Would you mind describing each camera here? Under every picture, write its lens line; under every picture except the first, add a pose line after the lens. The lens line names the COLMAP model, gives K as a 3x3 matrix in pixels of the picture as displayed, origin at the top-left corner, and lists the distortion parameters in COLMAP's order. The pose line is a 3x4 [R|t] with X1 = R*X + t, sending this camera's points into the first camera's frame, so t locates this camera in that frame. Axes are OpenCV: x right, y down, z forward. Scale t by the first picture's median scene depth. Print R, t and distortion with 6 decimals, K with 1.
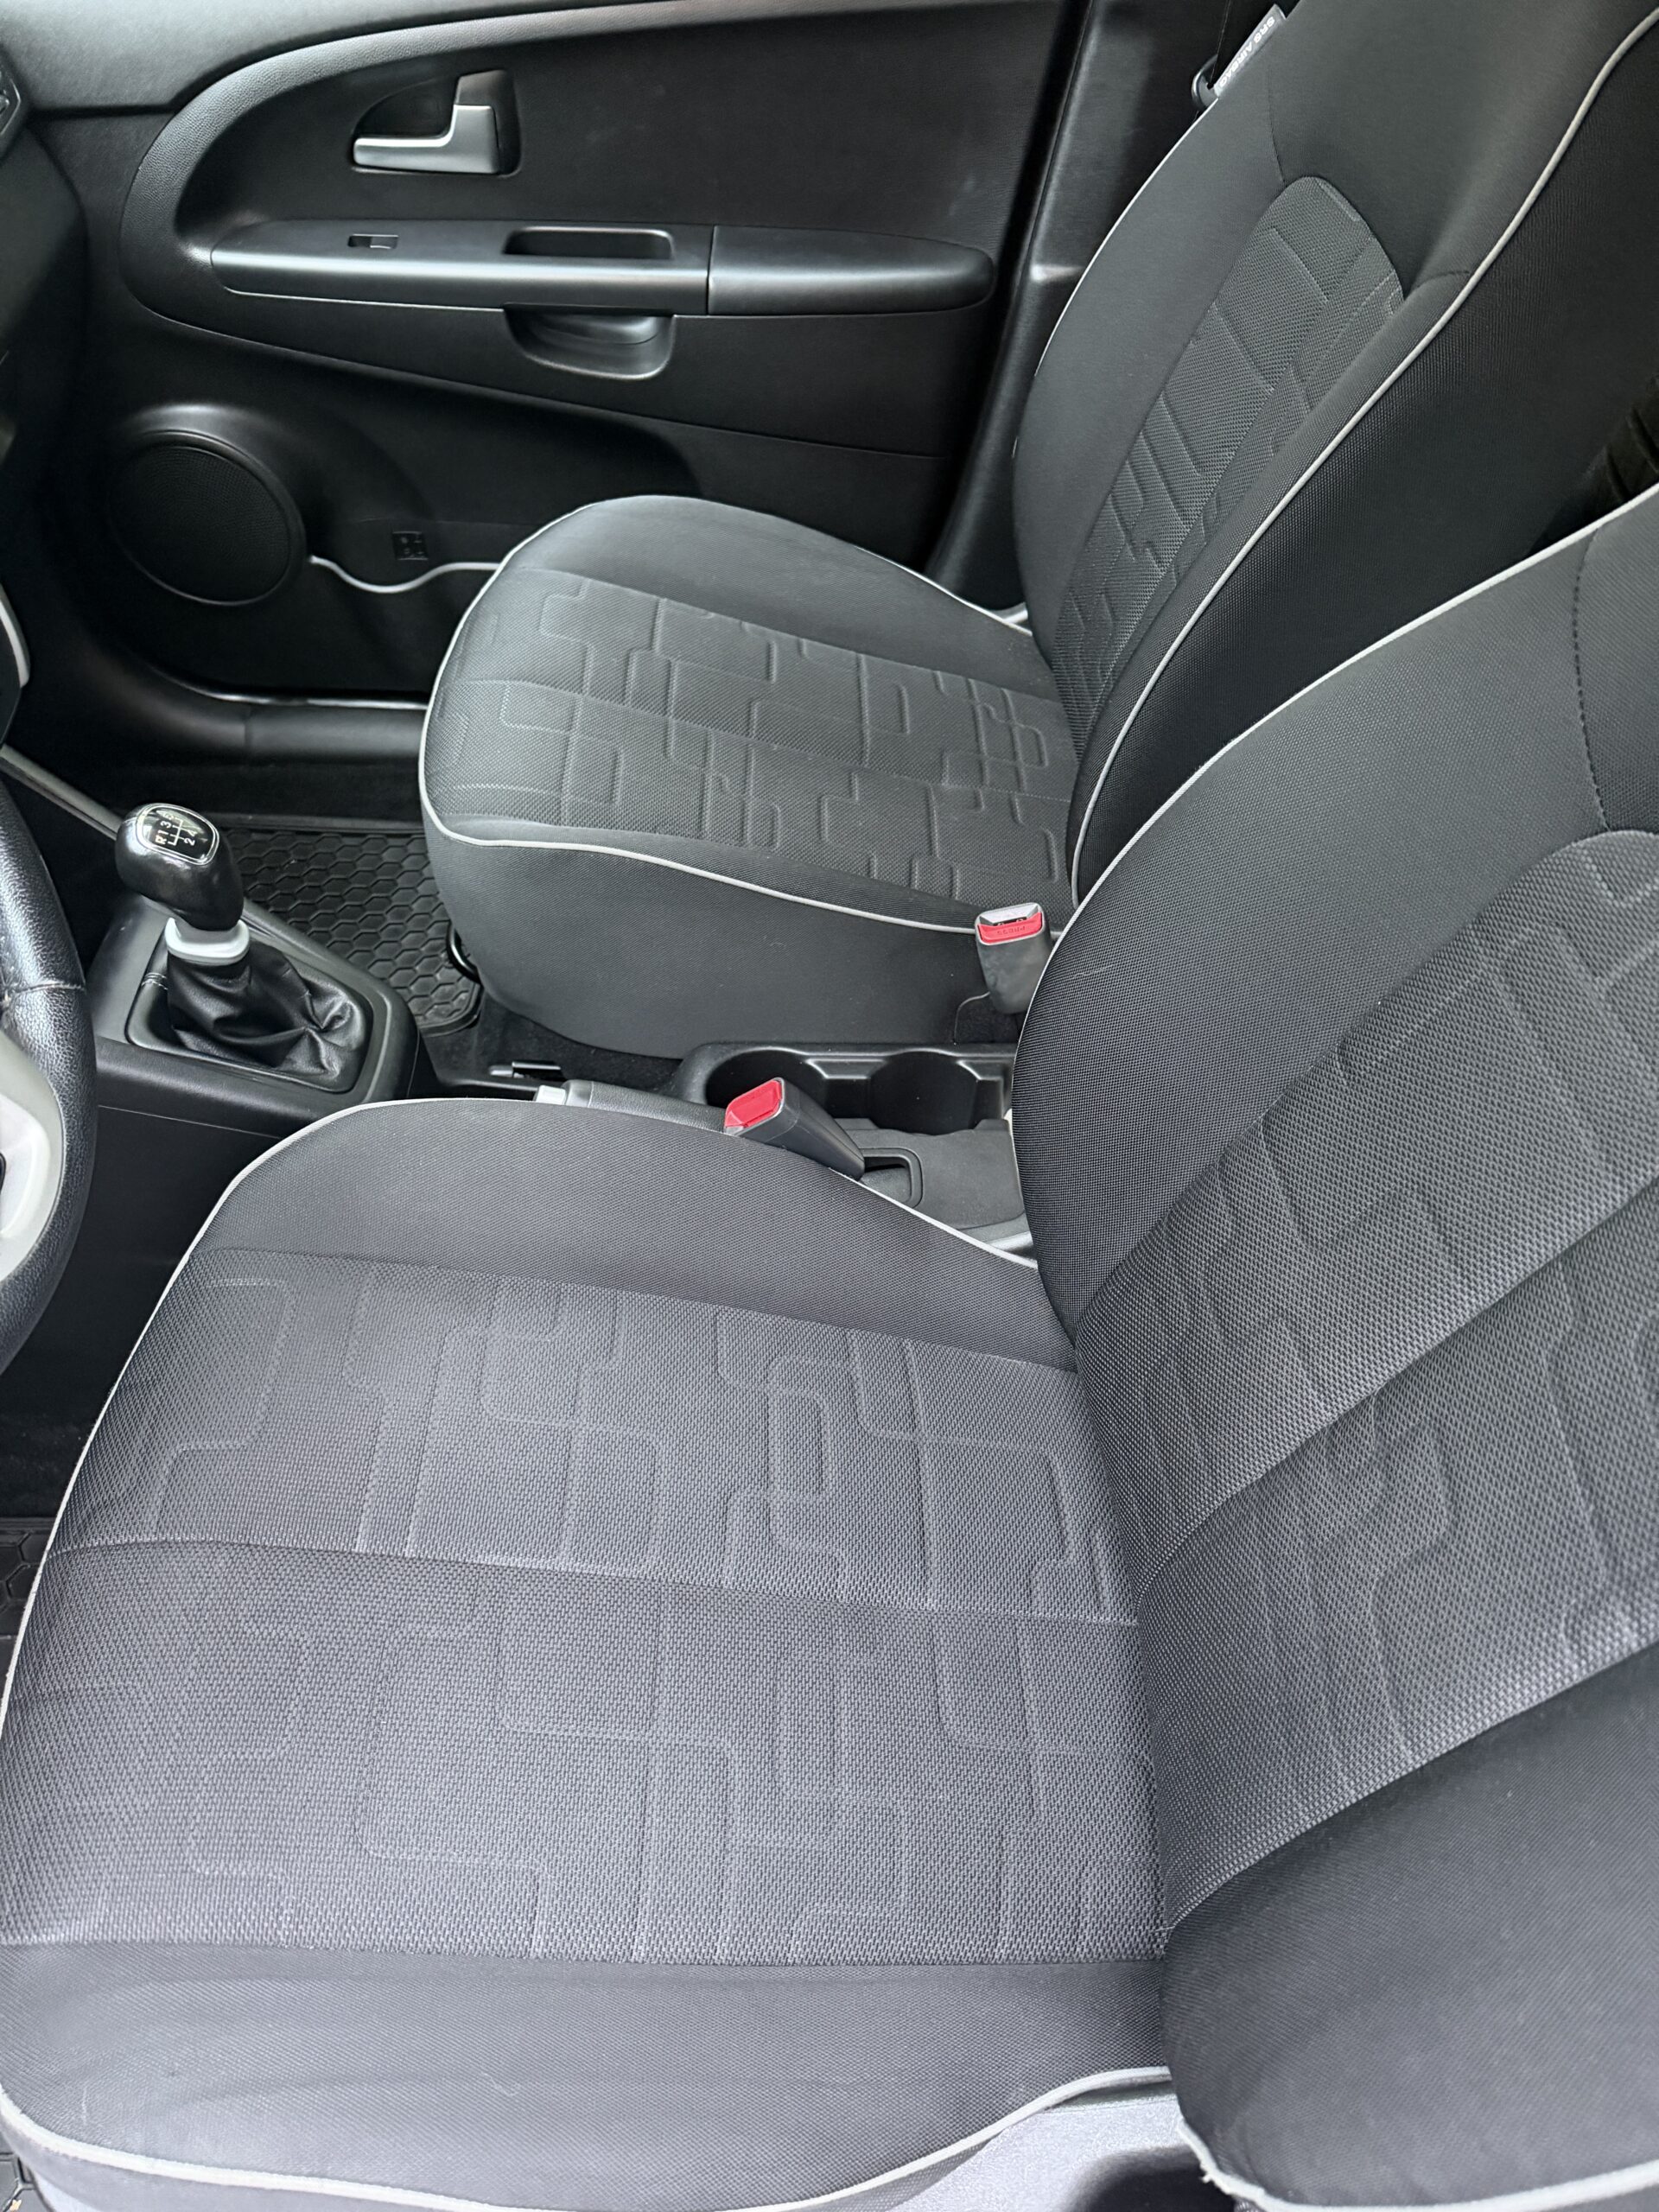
lens RADIAL K [[1540.0, 0, 843.4], [0, 1540.0, 1114.2], [0, 0, 1]] dist [0.000288, -0.007303]
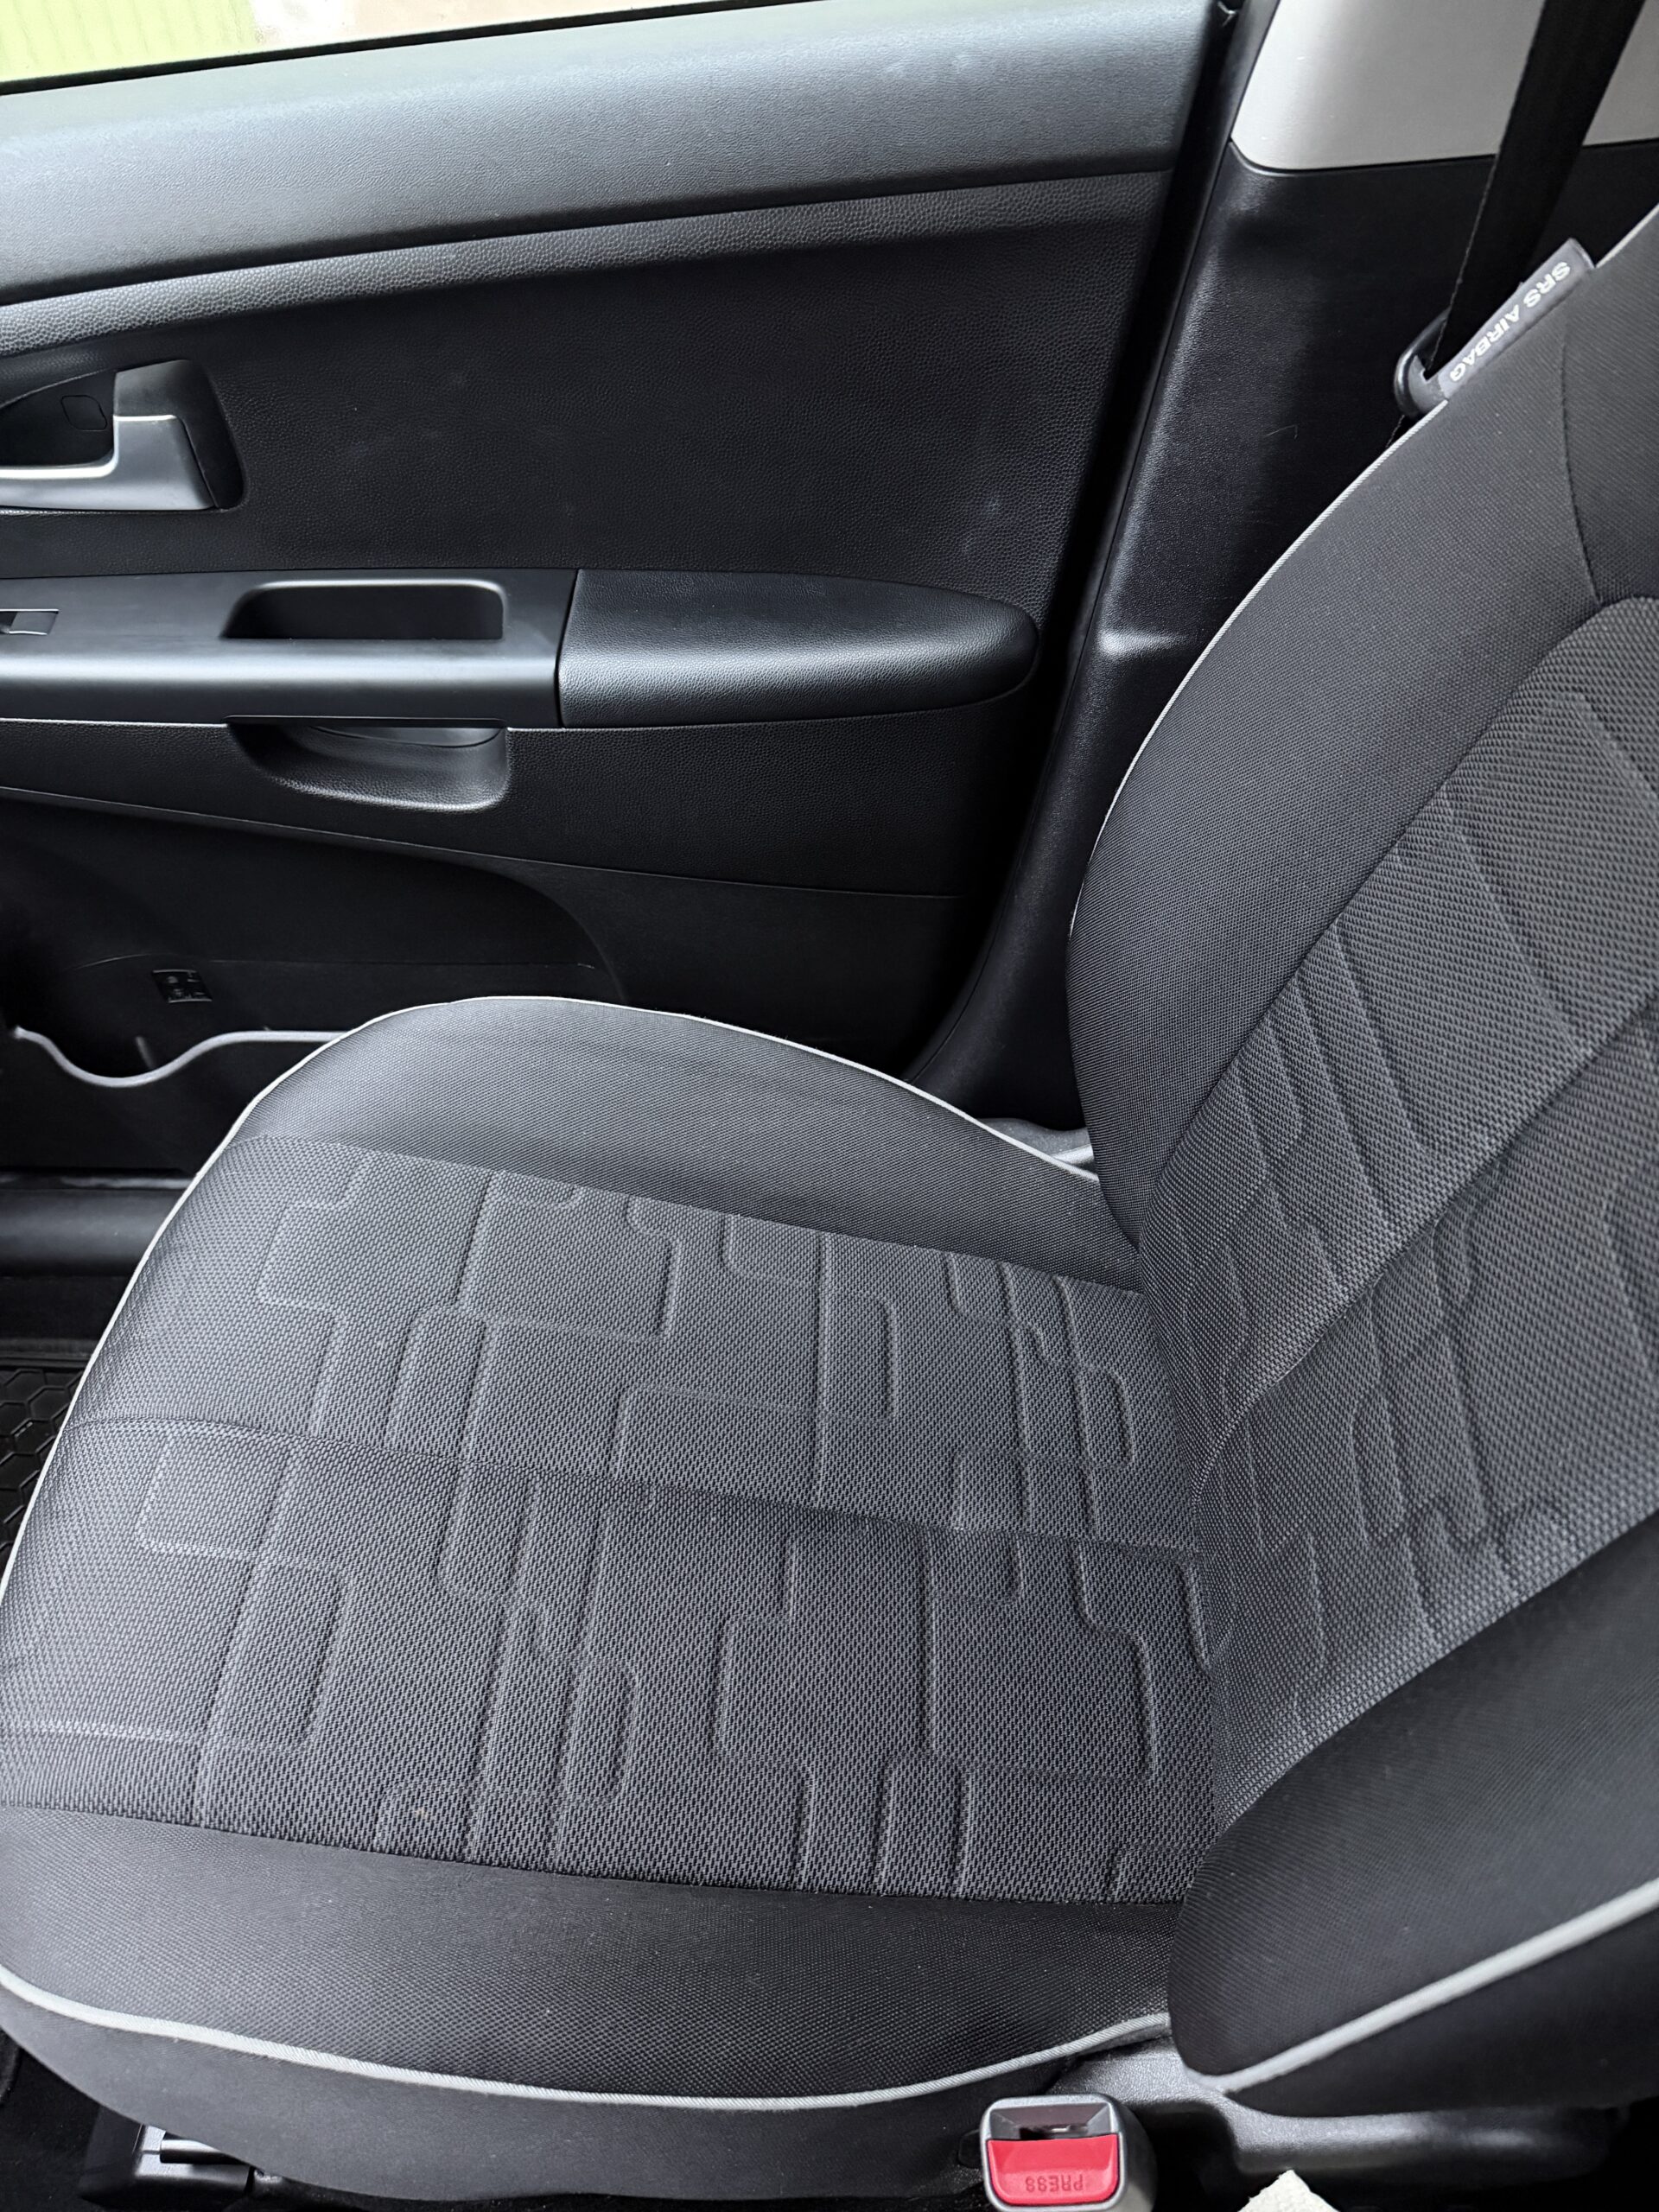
lens RADIAL K [[1570.2, 0, 845.9], [0, 1570.2, 1107.5], [0, 0, 1]] dist [0.076626, -0.102001]
pose [[0.997743, -0.003277, -0.067065, 0.065758], [0.000904, 0.999374, -0.035376, -0.352790], [0.067139, 0.035236, 0.997121, 0.399172]]
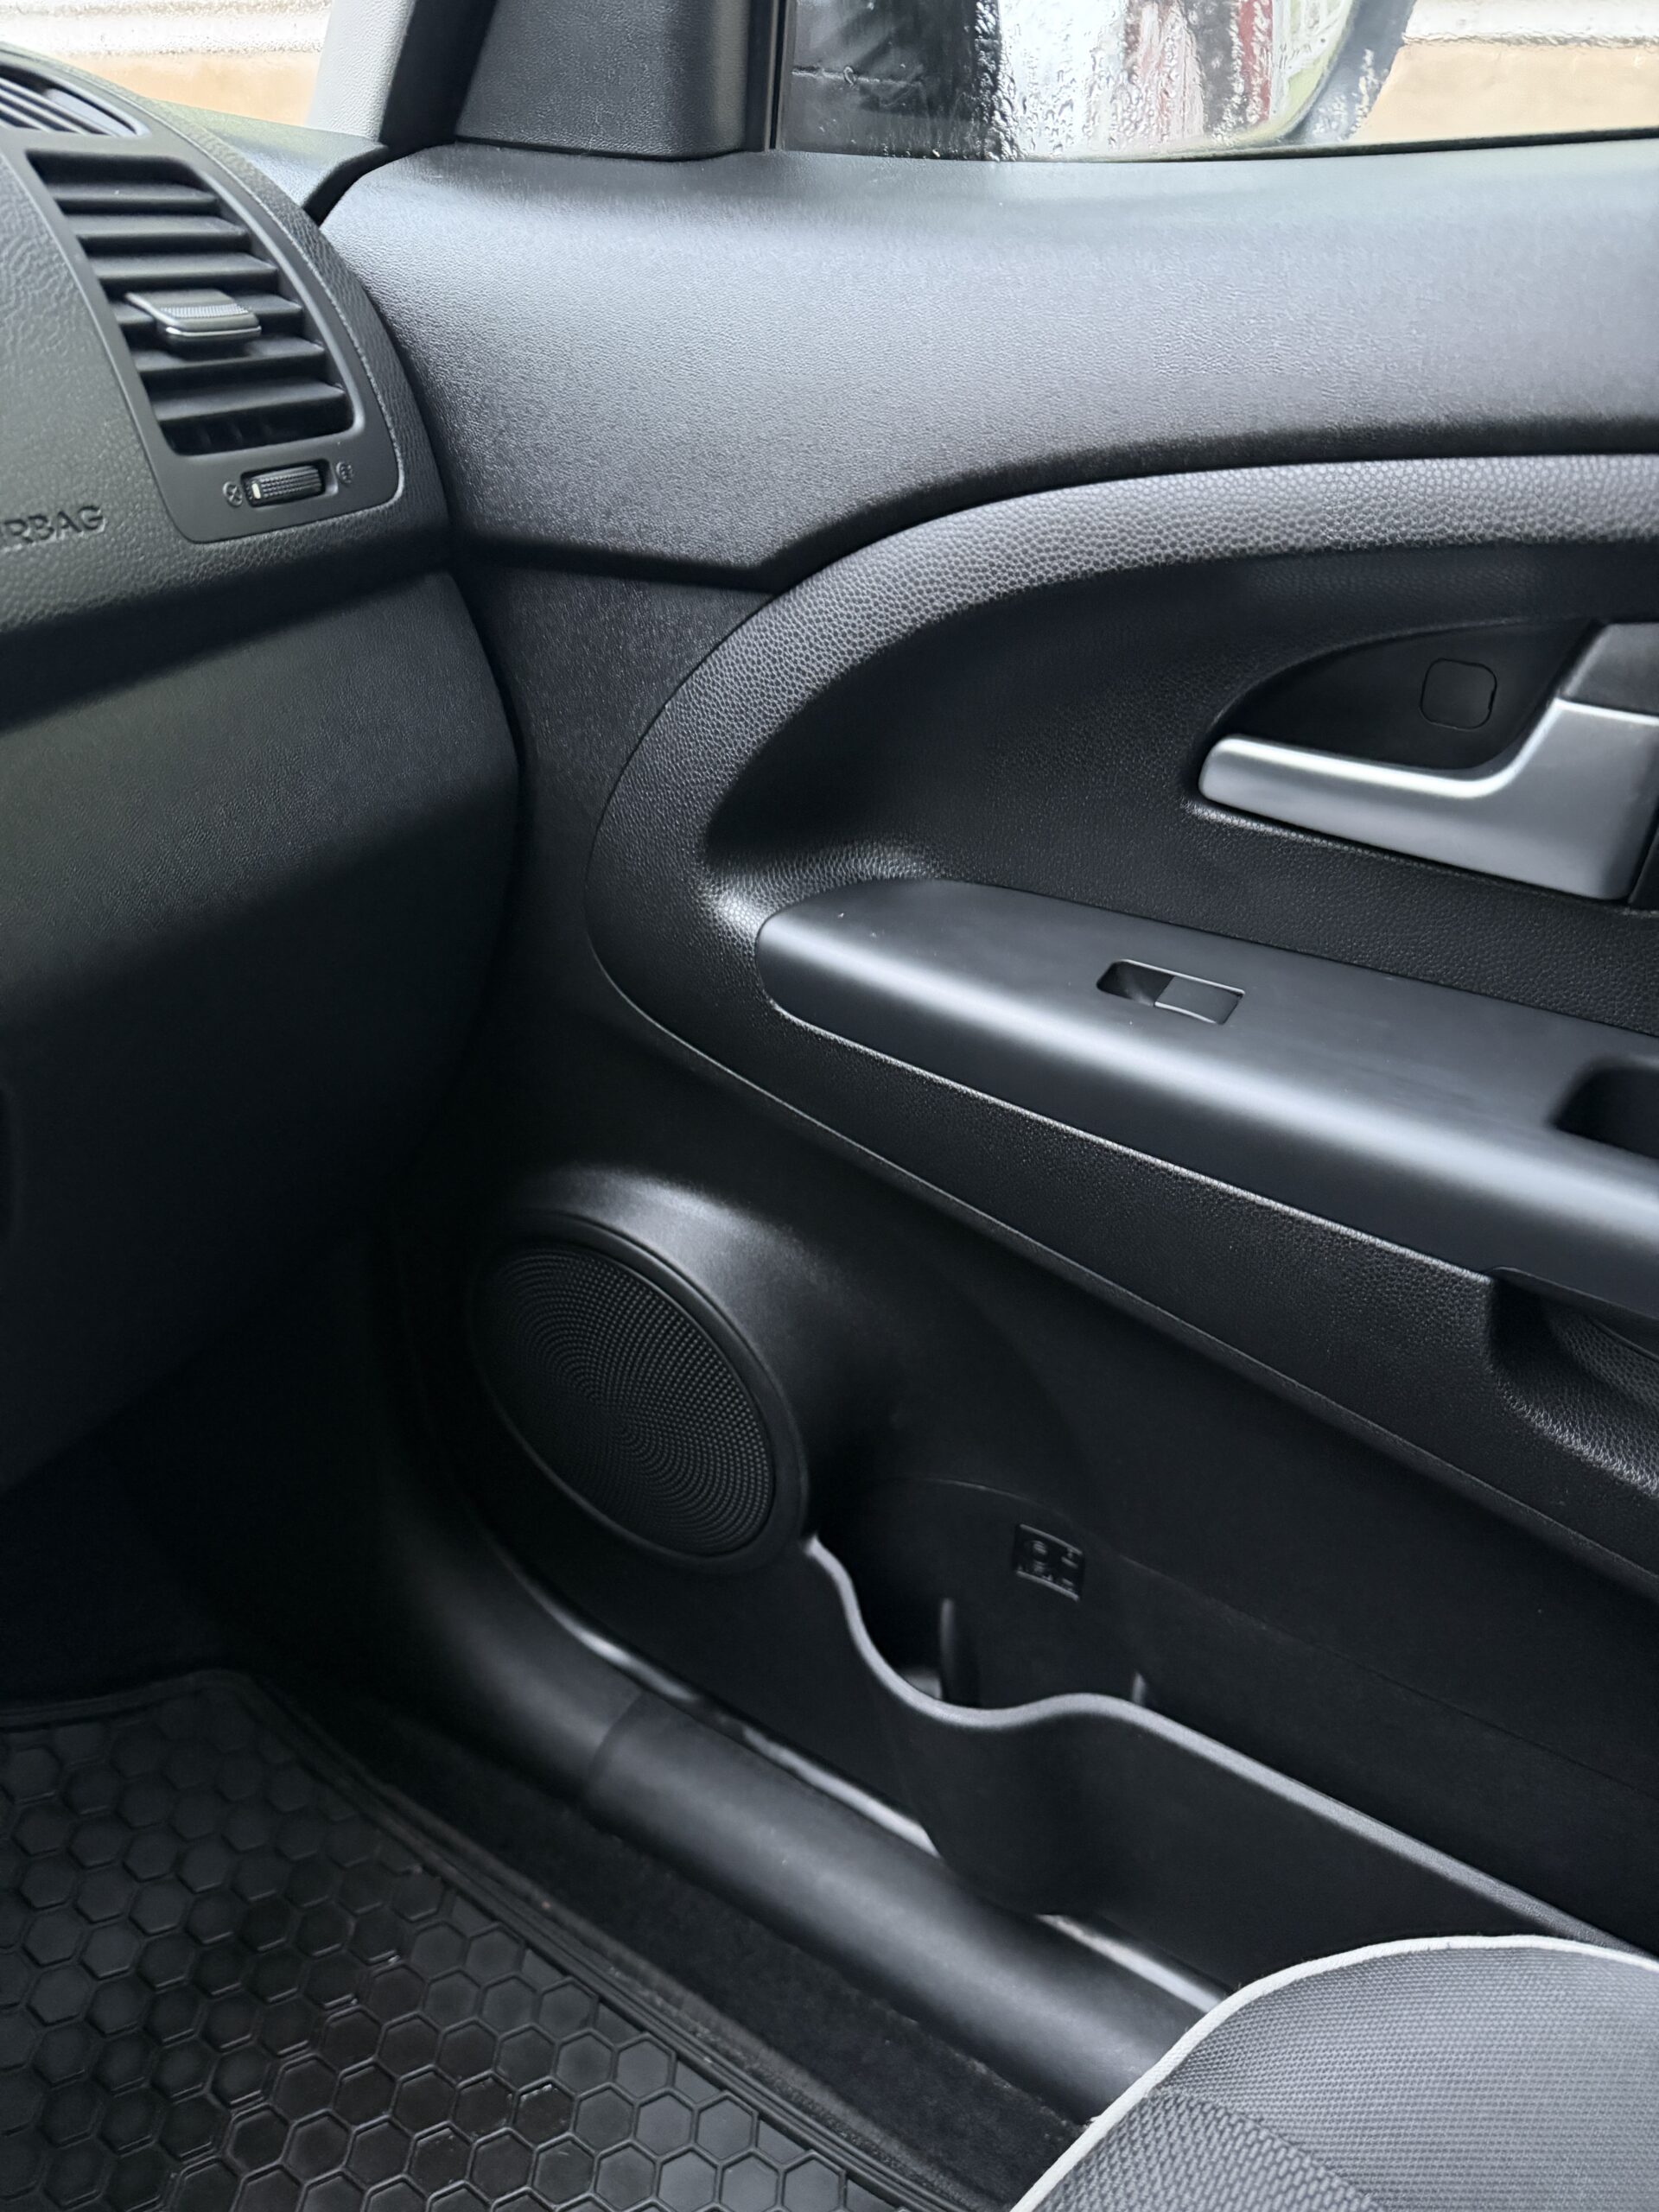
lens RADIAL K [[1570.2, 0, 845.9], [0, 1570.2, 1107.5], [0, 0, 1]] dist [0.076626, -0.102001]
pose [[0.838223, 0.277564, -0.469405, -0.192294], [-0.418451, 0.879345, -0.227269, -0.432114], [0.349687, 0.386925, 0.853234, 0.679179]]
